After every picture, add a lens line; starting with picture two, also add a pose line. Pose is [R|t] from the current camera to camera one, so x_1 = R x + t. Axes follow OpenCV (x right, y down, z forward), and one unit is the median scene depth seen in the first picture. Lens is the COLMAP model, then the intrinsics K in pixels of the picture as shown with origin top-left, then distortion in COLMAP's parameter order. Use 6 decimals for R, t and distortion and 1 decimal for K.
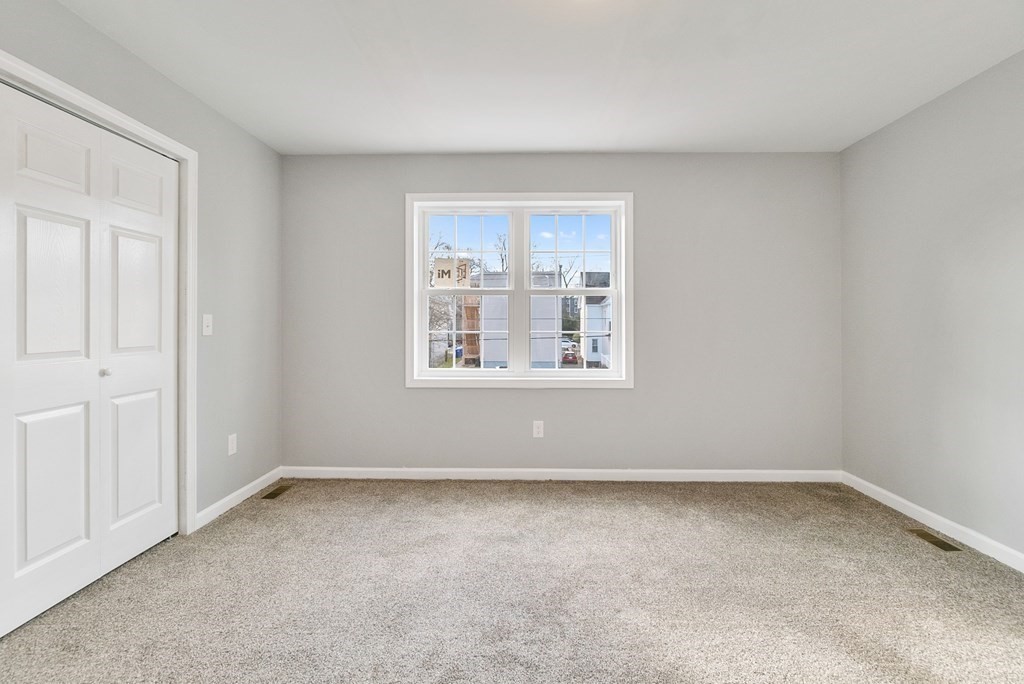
lens RADIAL K [[459.5, 0, 518.0], [0, 459.5, 324.1], [0, 0, 1]] dist [-0.002315, -0.000204]
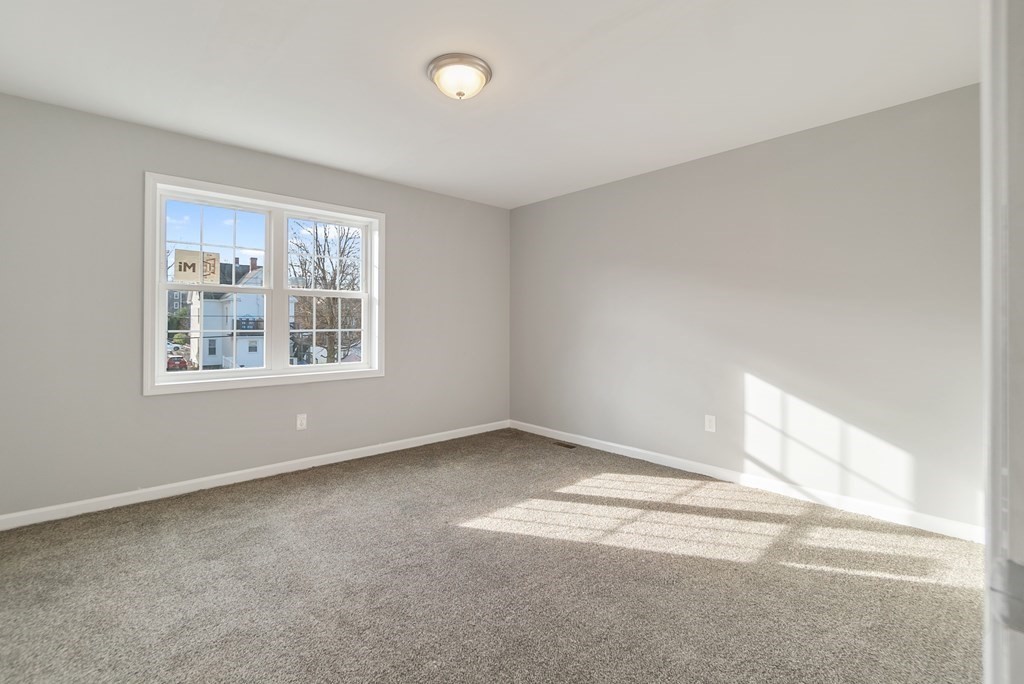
lens RADIAL K [[455.4, 0, 505.4], [0, 455.4, 326.6], [0, 0, 1]] dist [-0.001574, -0.000146]
pose [[0.728810, -0.003222, 0.684708, -0.335124], [-0.002784, 0.999967, 0.007669, -0.000716], [-0.684710, -0.007495, 0.728777, -0.088040]]
